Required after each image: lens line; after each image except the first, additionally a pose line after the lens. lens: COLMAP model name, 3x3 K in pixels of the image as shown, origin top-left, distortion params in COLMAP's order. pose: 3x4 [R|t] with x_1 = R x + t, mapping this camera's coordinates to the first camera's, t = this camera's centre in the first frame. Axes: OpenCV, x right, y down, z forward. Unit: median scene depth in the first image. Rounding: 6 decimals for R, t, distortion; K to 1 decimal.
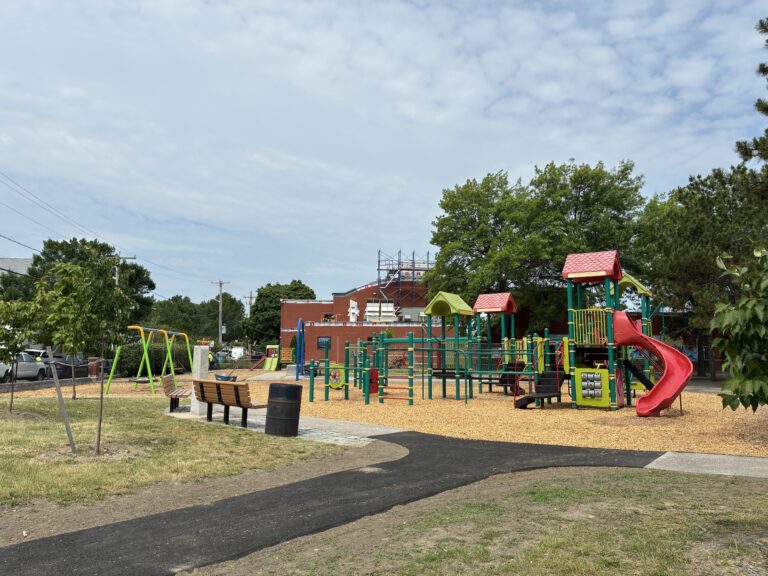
lens RADIAL K [[589.8, 0, 396.4], [0, 589.8, 287.6], [0, 0, 1]] dist [0.037297, 0.000702]
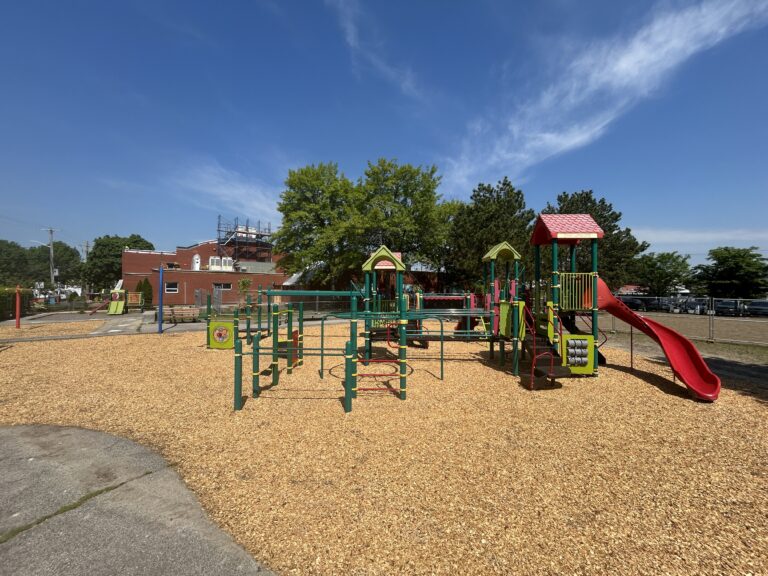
lens RADIAL K [[311.4, 0, 384.0], [0, 311.4, 288.0], [0, 0, 1]] dist [-0.000314, 0.000338]
pose [[0.867096, 0.006902, 0.498093, -0.051834], [-0.060790, 0.993897, 0.092053, 0.009241], [-0.494418, -0.110098, 0.862224, 0.199244]]
